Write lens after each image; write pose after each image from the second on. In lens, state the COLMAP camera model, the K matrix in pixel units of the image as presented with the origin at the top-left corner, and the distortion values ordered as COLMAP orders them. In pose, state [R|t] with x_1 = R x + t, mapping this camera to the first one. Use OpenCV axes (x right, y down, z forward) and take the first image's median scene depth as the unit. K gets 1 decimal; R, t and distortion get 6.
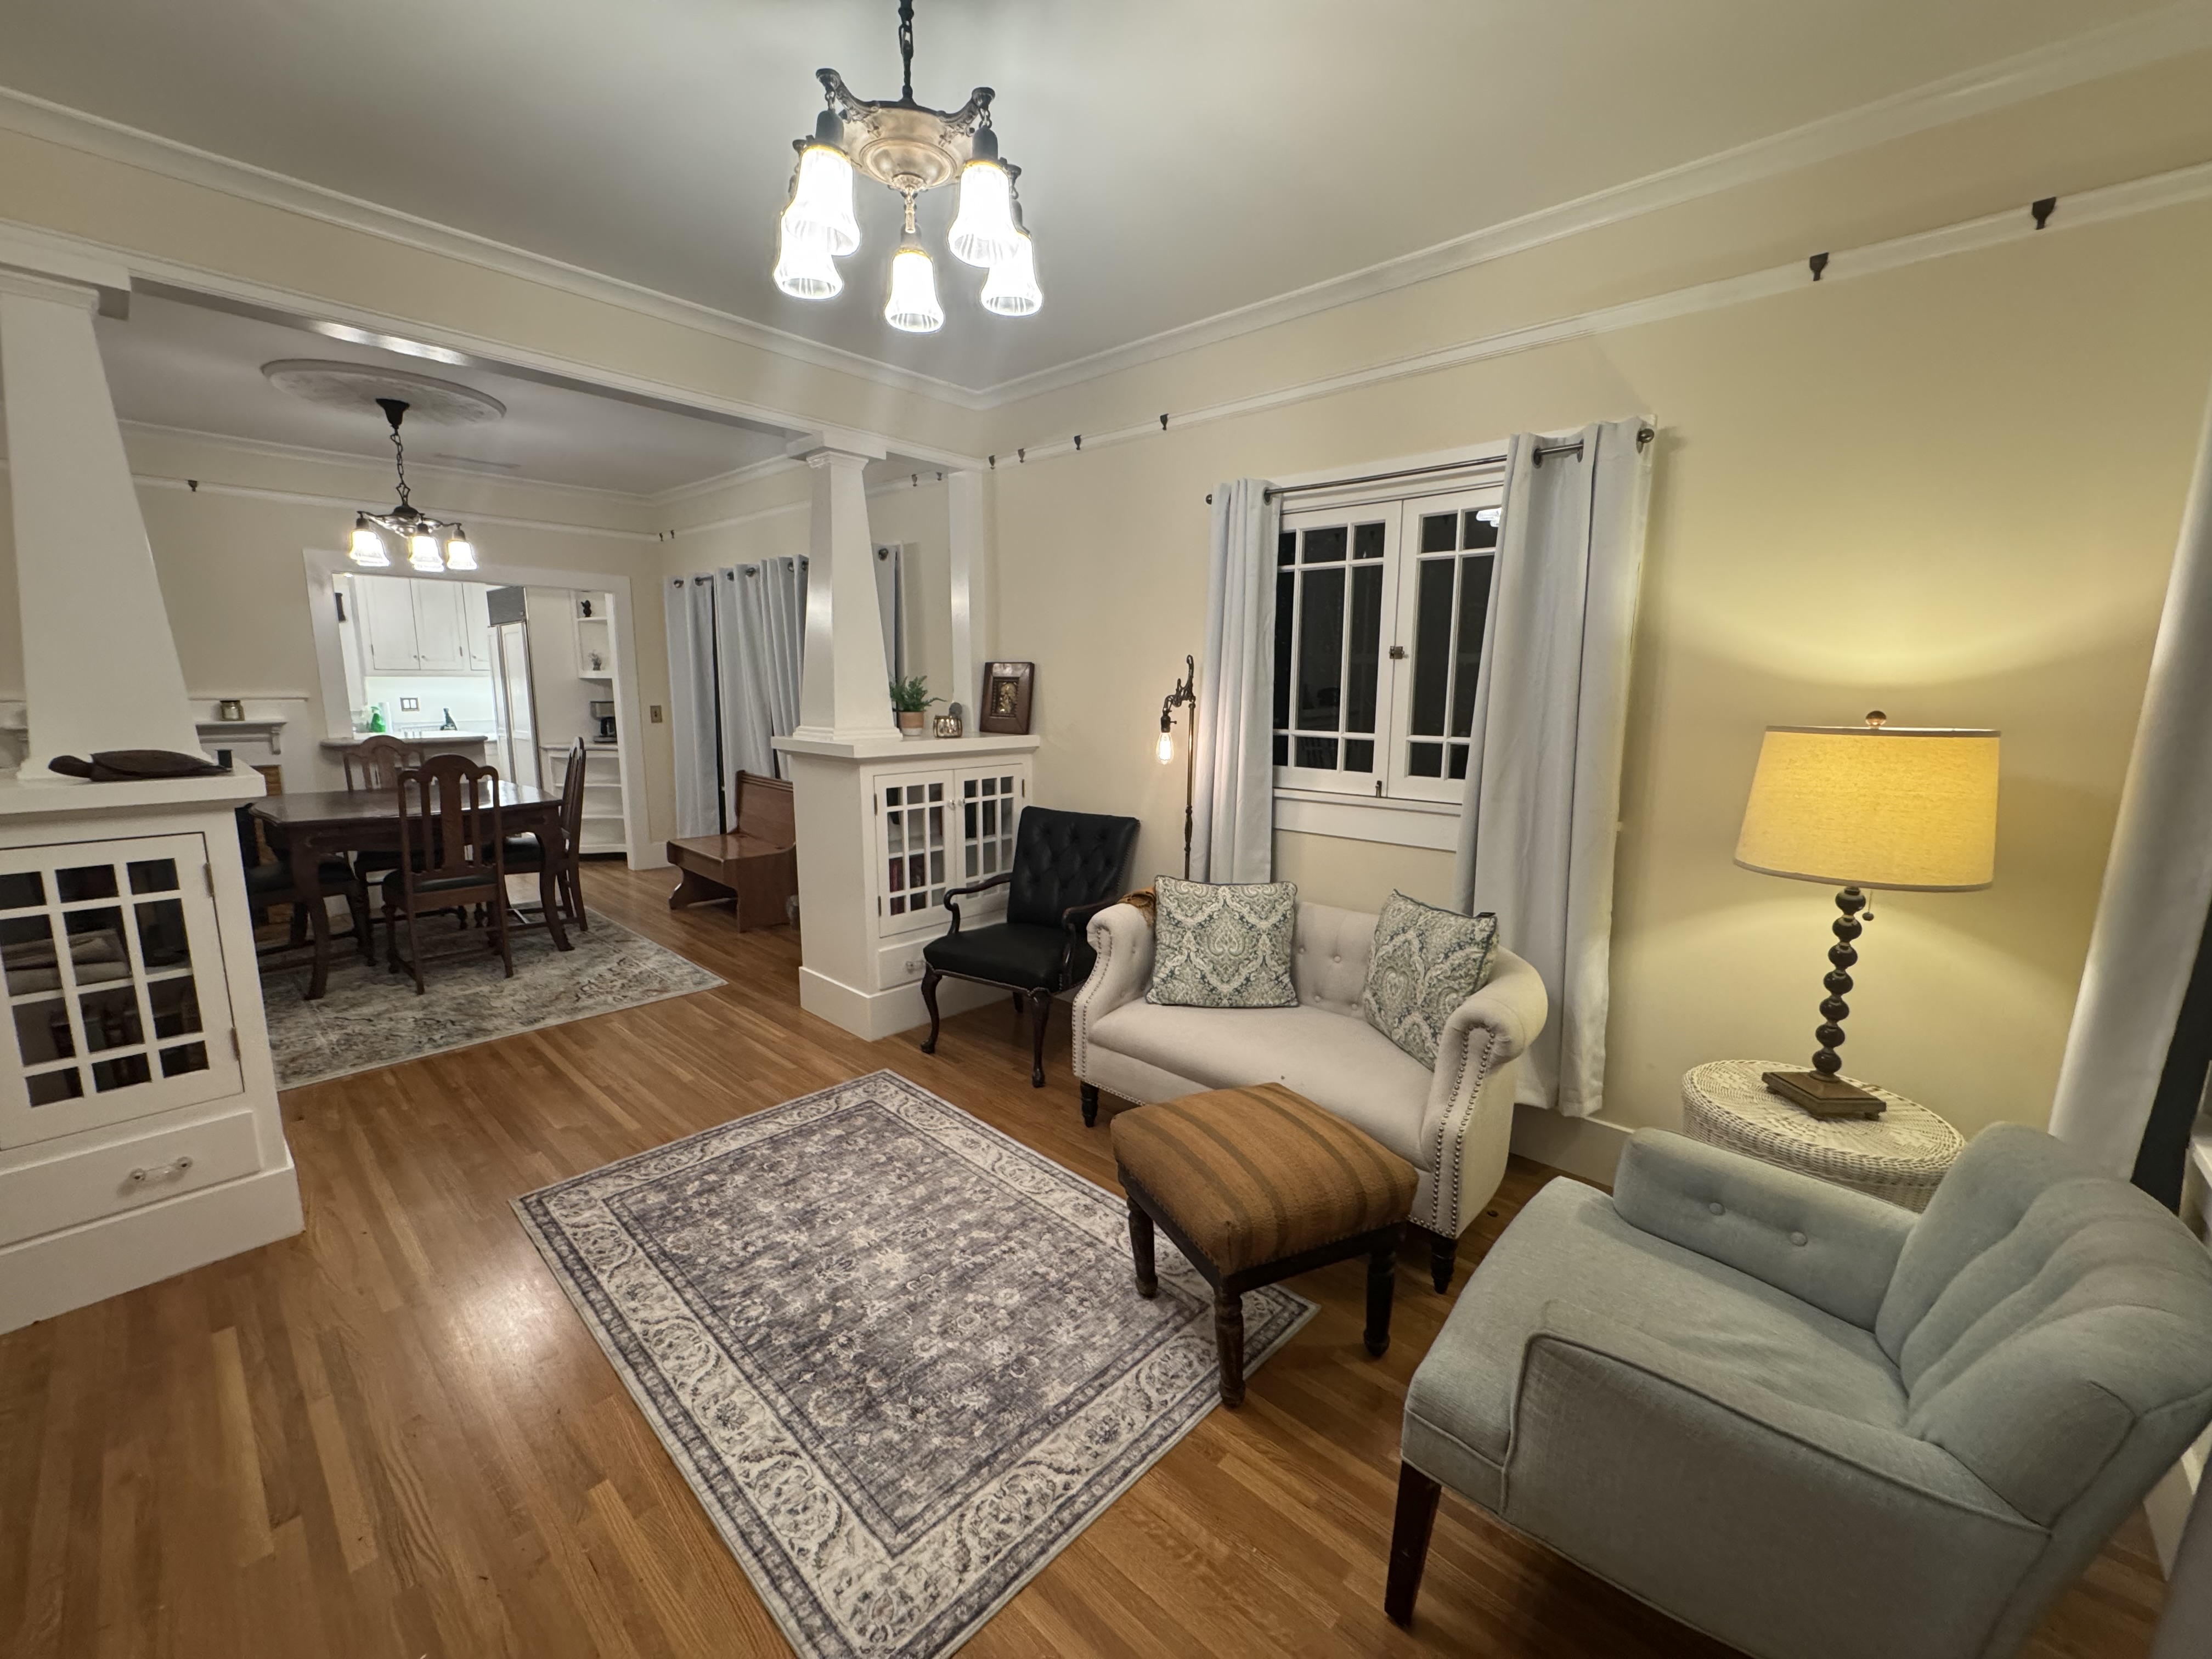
lens RADIAL K [[885.7, 0, 1105.9], [0, 885.7, 824.2], [0, 0, 1]] dist [-0.004847, 0.001097]
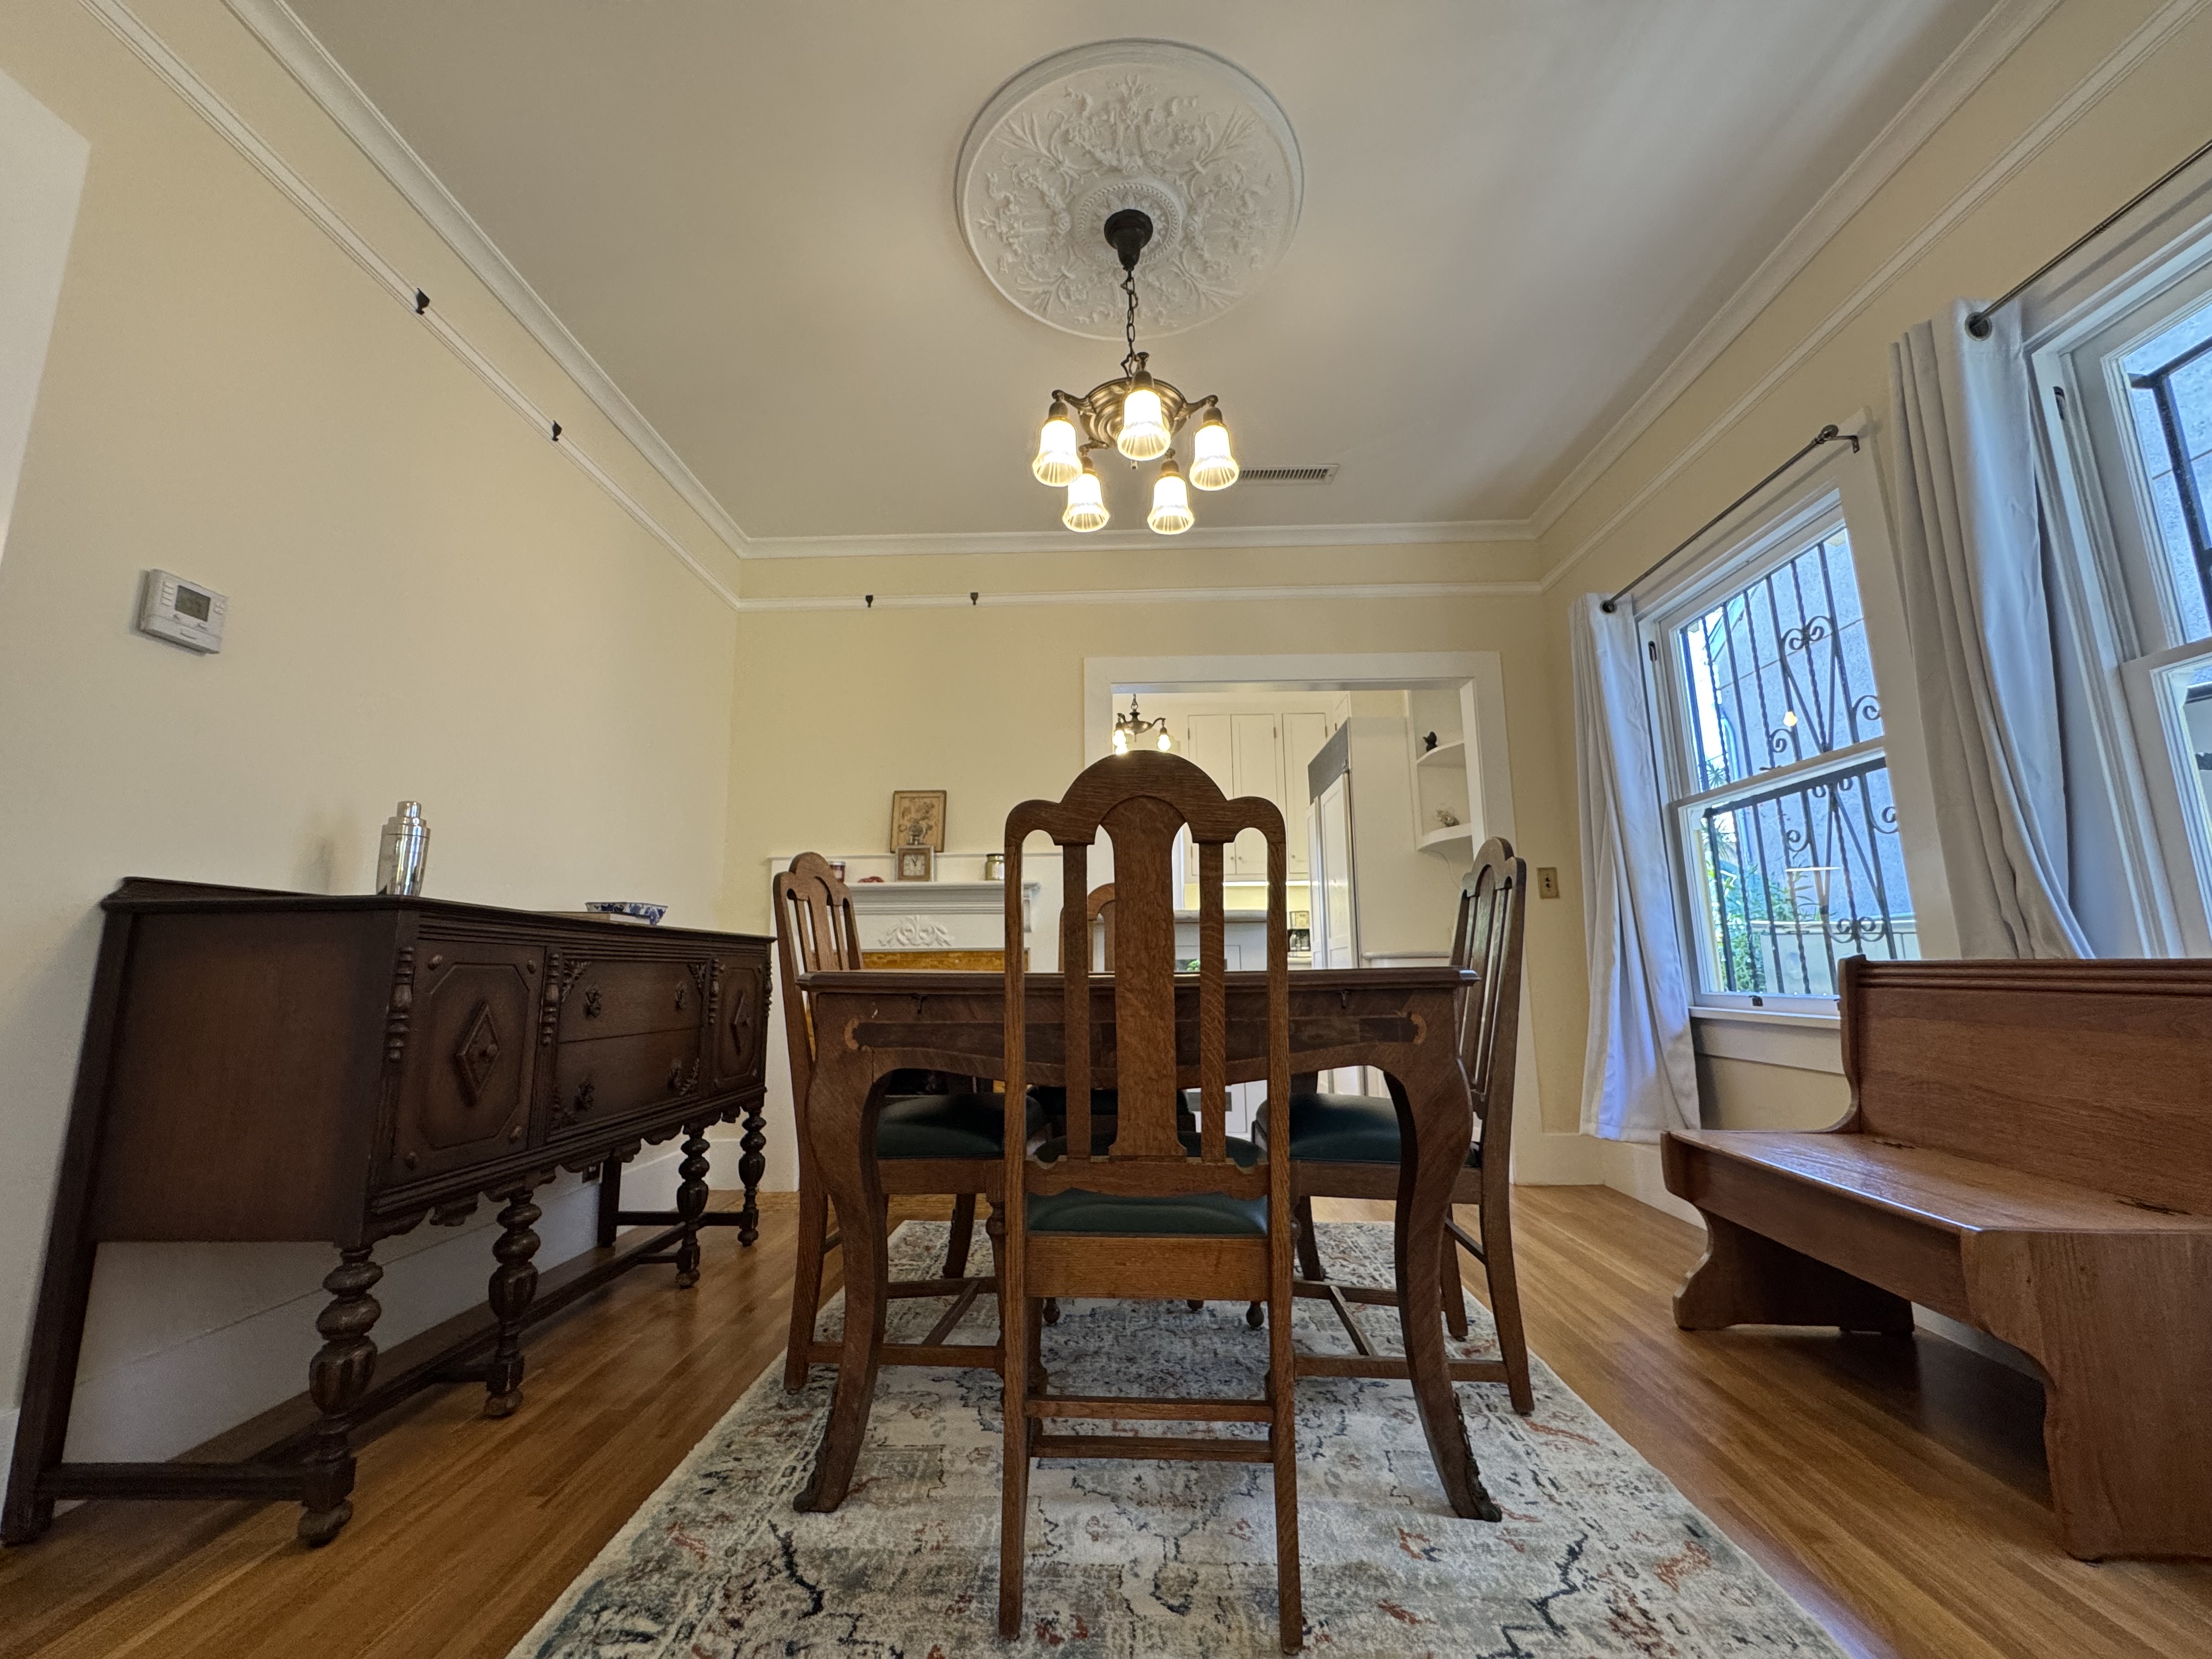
lens RADIAL K [[885.7, 0, 1104.0], [0, 885.7, 823.1], [0, 0, 1]] dist [-0.004847, 0.001097]
pose [[0.654266, -0.142247, -0.742767, -0.512476], [-0.107351, 0.954738, -0.277402, 0.038176], [0.748607, 0.261232, 0.609381, 0.836331]]
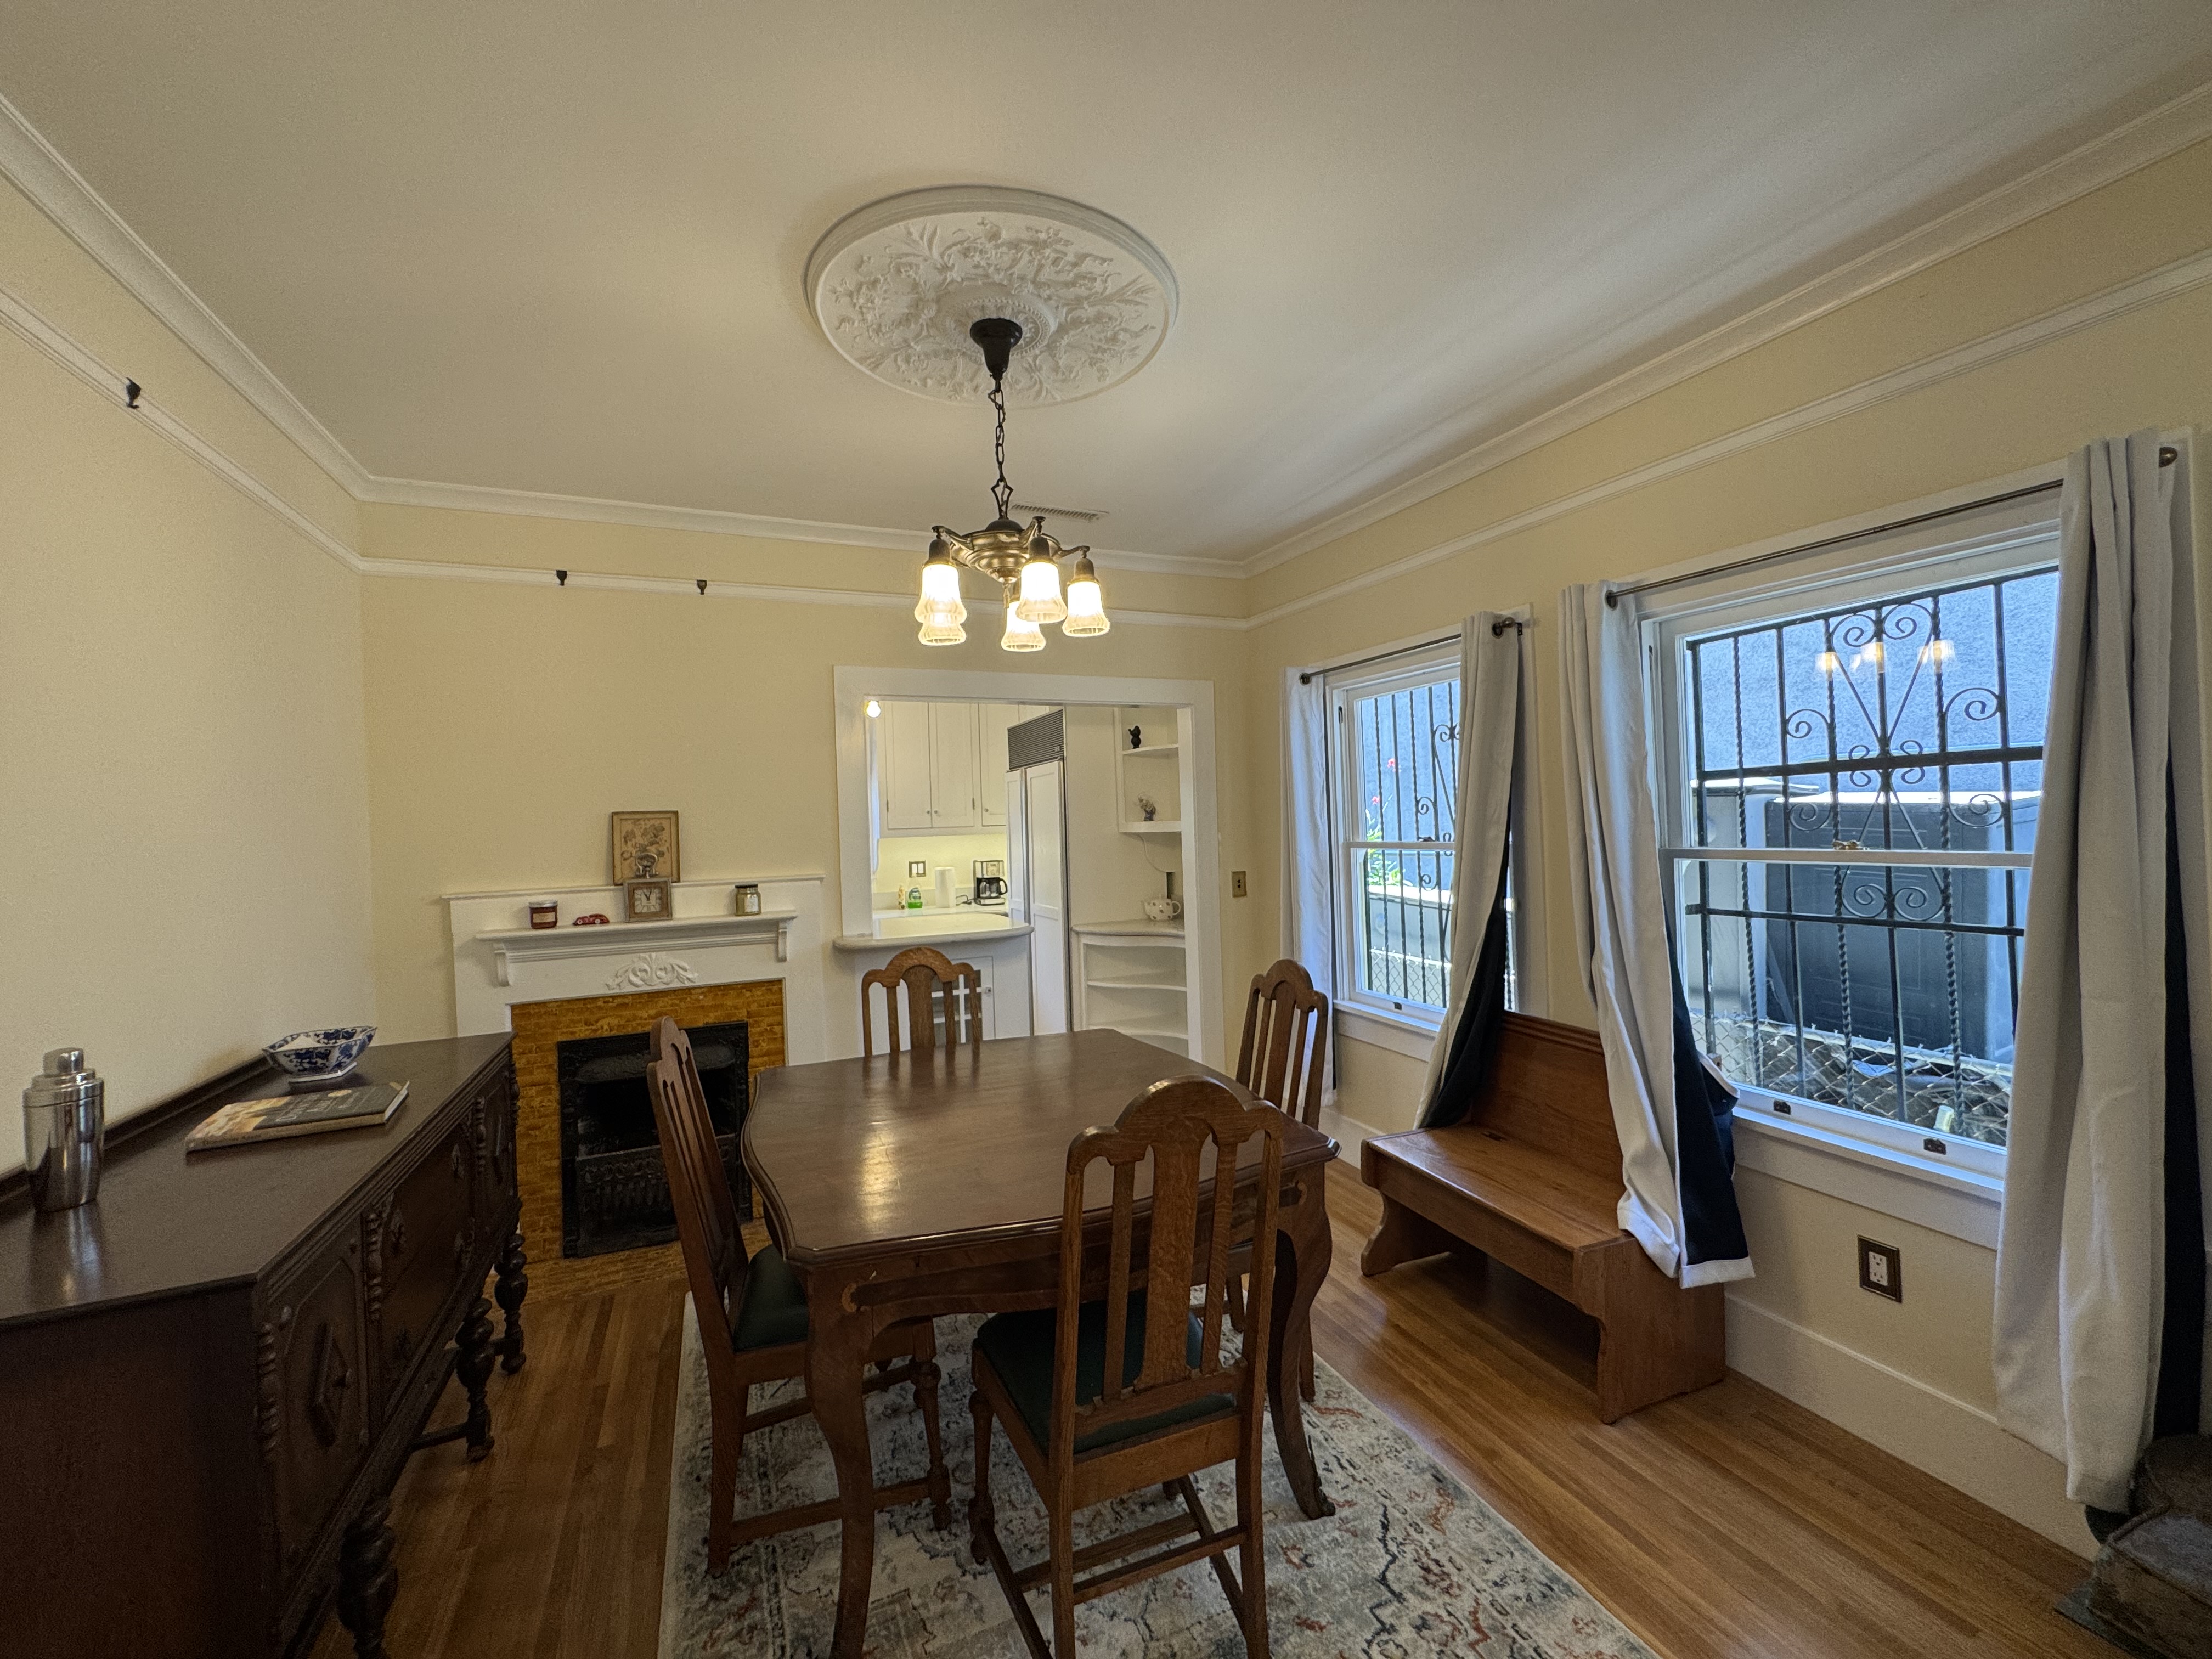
lens RADIAL K [[885.7, 0, 1102.3], [0, 885.7, 821.9], [0, 0, 1]] dist [-0.004847, 0.001097]
pose [[0.911977, -0.037006, -0.408569, -0.611759], [-0.026929, 0.988375, -0.149632, -0.127425], [0.409357, 0.147463, 0.900378, 0.667345]]
